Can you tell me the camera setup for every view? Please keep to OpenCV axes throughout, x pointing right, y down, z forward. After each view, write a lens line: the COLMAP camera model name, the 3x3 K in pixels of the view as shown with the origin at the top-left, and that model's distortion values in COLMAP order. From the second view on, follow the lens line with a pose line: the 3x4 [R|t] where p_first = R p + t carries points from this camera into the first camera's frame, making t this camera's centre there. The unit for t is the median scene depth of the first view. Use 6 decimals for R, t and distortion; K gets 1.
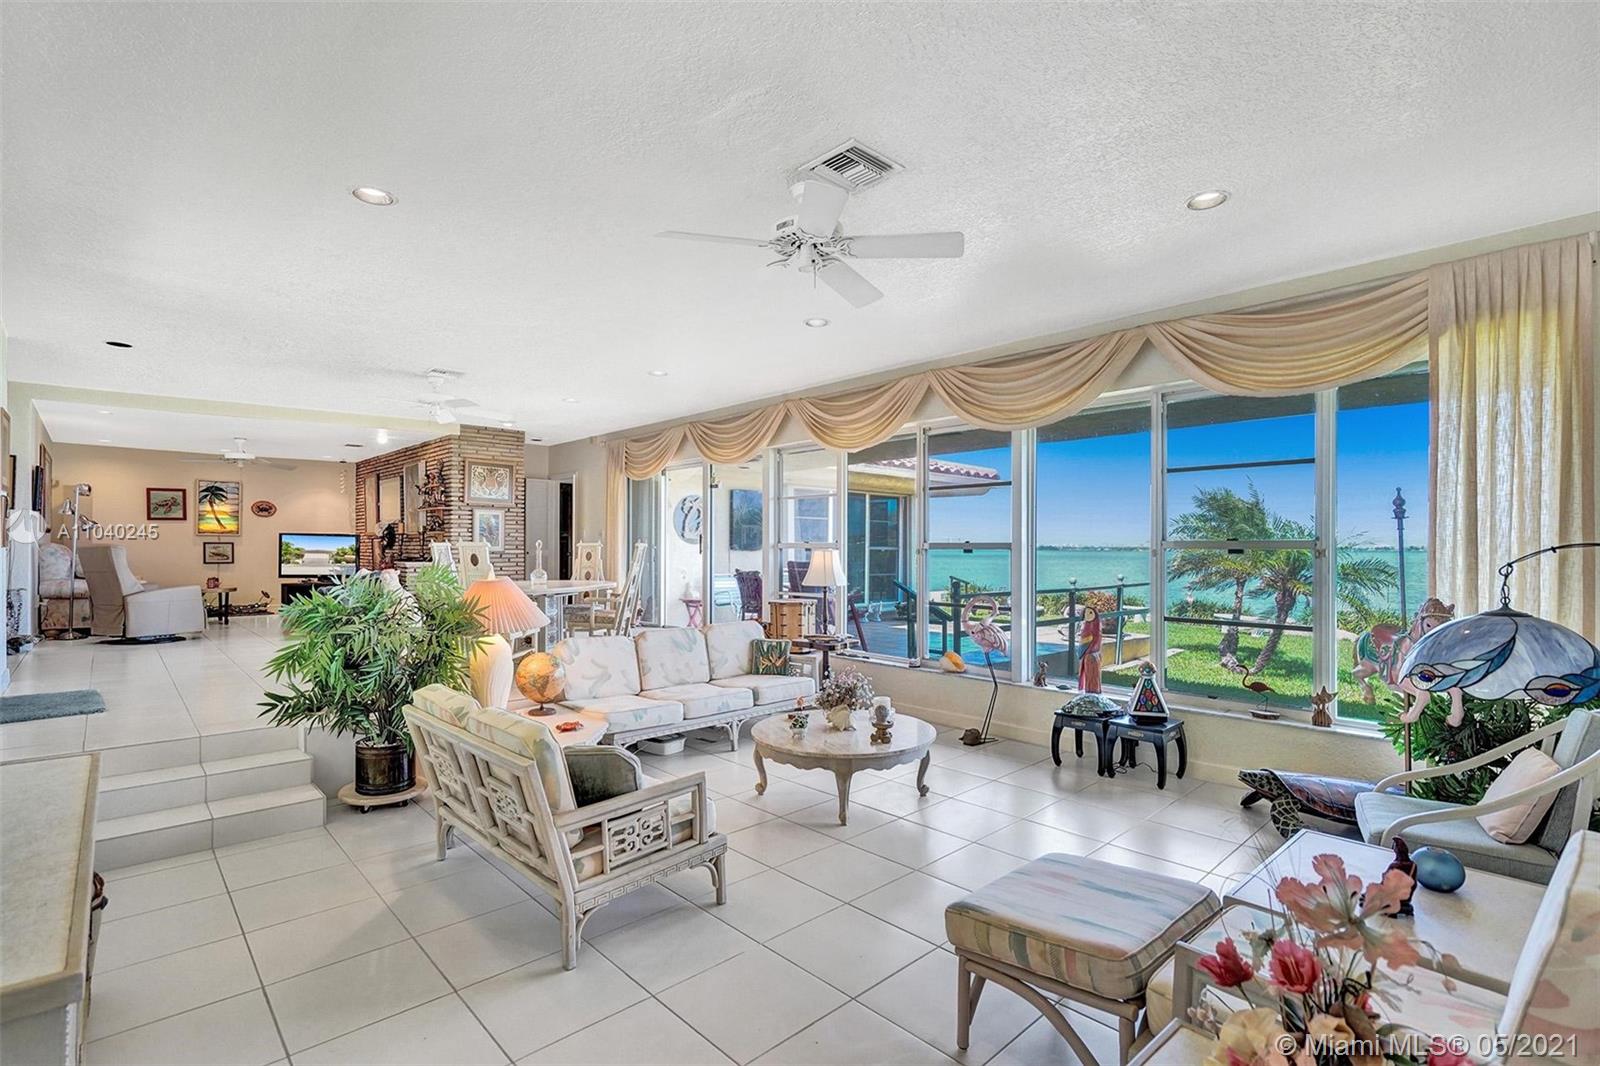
lens RADIAL K [[749.1, 0, 797.5], [0, 749.1, 547.4], [0, 0, 1]] dist [-0.004665, 0.001341]
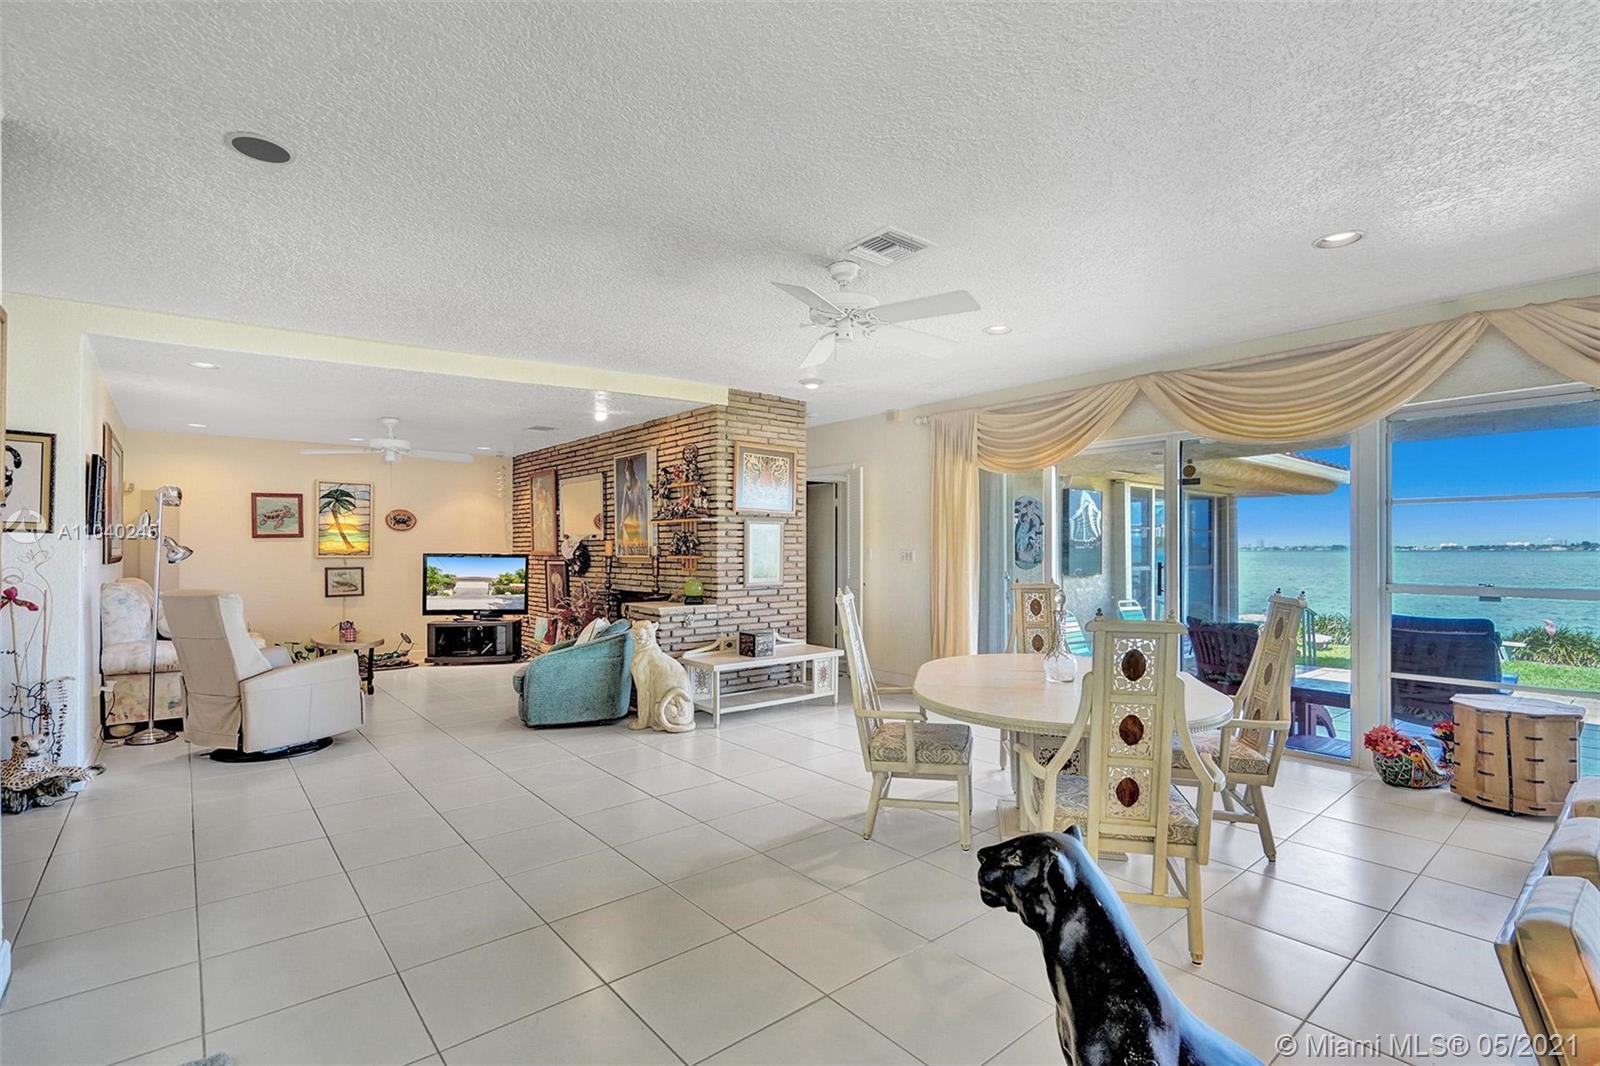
lens RADIAL K [[749.1, 0, 799.3], [0, 749.1, 546.7], [0, 0, 1]] dist [-0.004665, 0.001341]
pose [[0.998404, -0.004863, -0.056261, -0.300159], [0.004681, 0.999983, -0.003368, -0.022705], [0.056276, 0.003100, 0.998410, 0.307835]]
